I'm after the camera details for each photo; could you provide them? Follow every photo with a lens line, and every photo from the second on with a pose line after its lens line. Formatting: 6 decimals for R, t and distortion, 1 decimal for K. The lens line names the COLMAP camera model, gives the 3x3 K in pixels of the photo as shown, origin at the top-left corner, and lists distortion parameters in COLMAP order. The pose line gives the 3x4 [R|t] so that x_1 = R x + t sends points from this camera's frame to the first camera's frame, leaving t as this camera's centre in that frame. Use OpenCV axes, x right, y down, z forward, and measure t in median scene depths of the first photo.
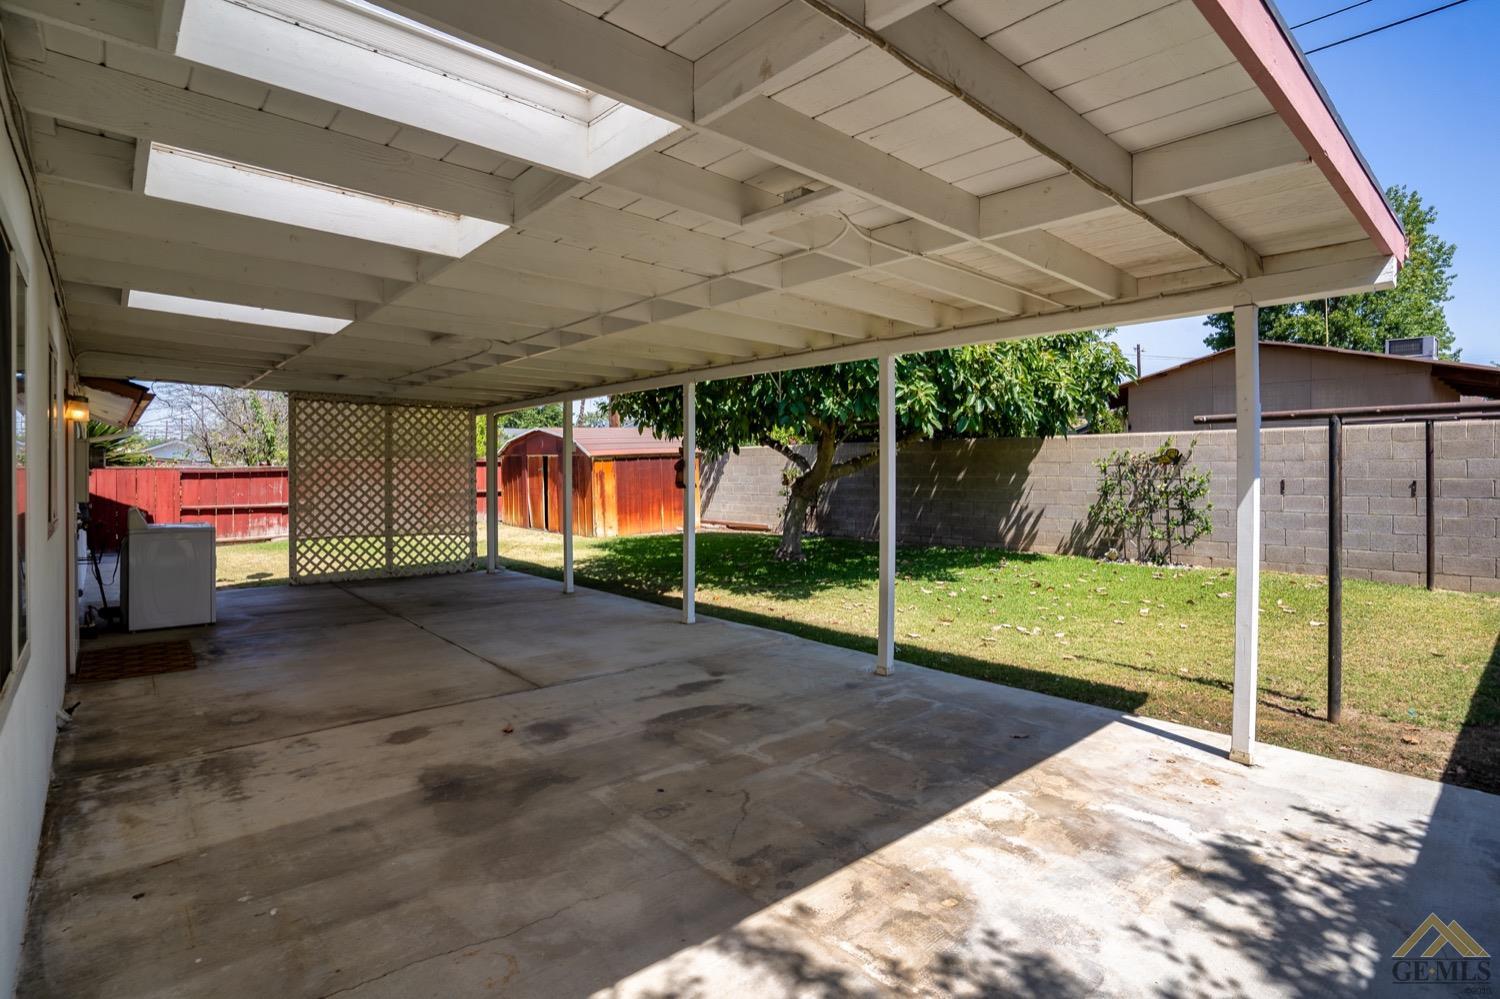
lens RADIAL K [[723.2, 0, 749.1], [0, 723.2, 507.3], [0, 0, 1]] dist [-0.002156, -0.000281]
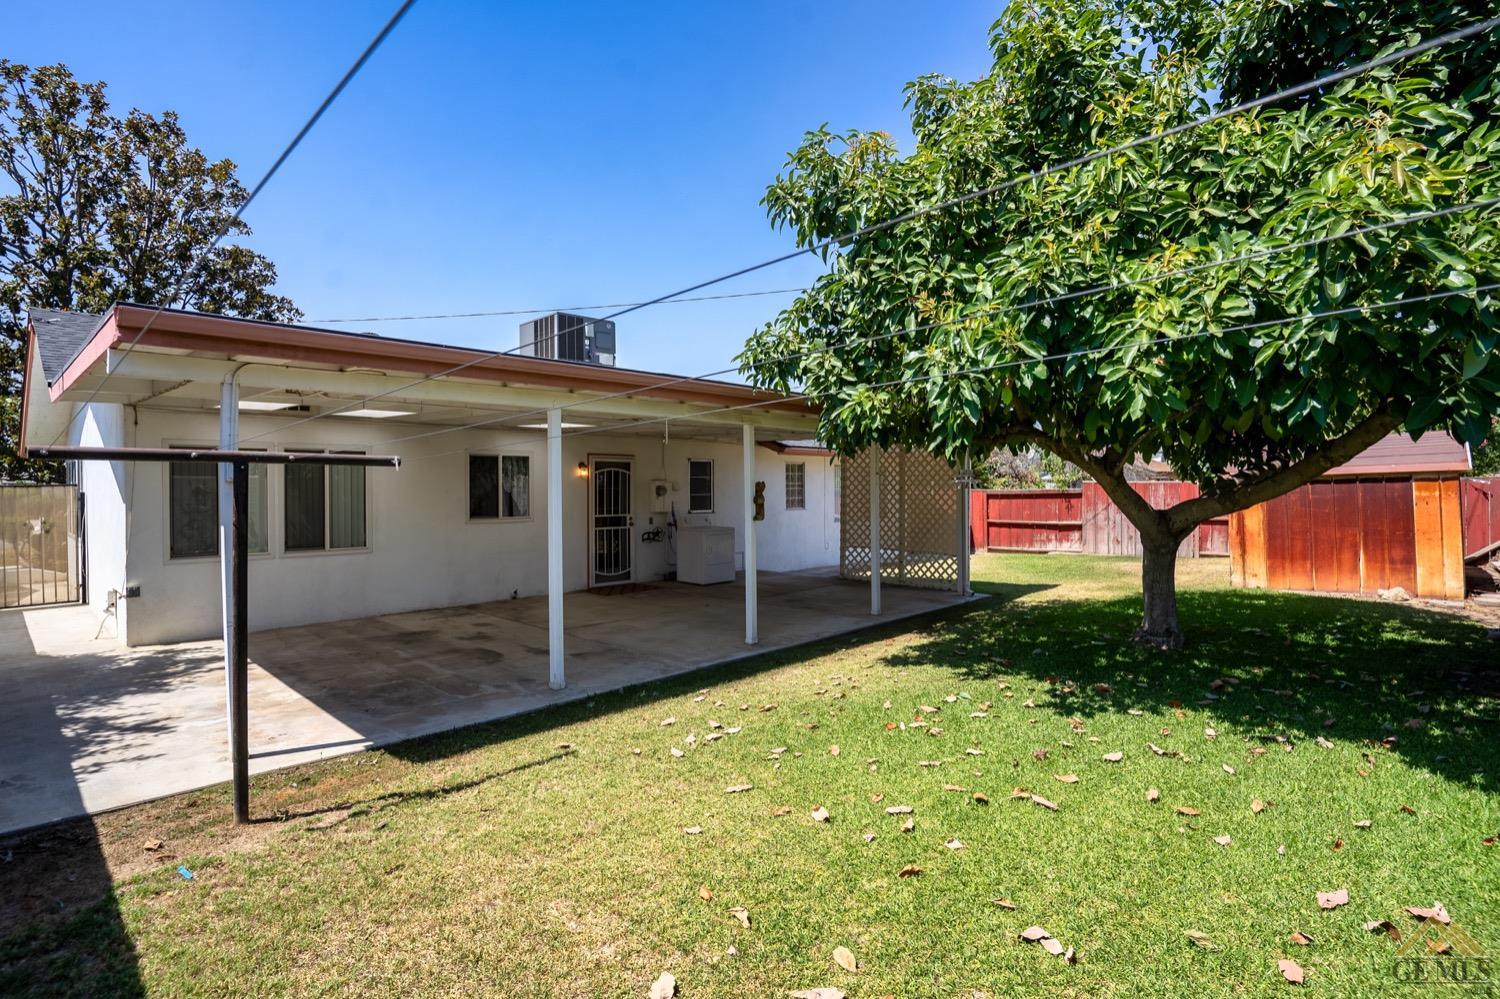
lens RADIAL K [[725.5, 0, 746.0], [0, 725.5, 503.4], [0, 0, 1]] dist [0.000634, 0.000243]
pose [[0.078925, 0.020064, -0.996679, 0.761019], [-0.045231, 0.998840, 0.016526, -0.052132], [0.995854, 0.043776, 0.079741, 0.675248]]
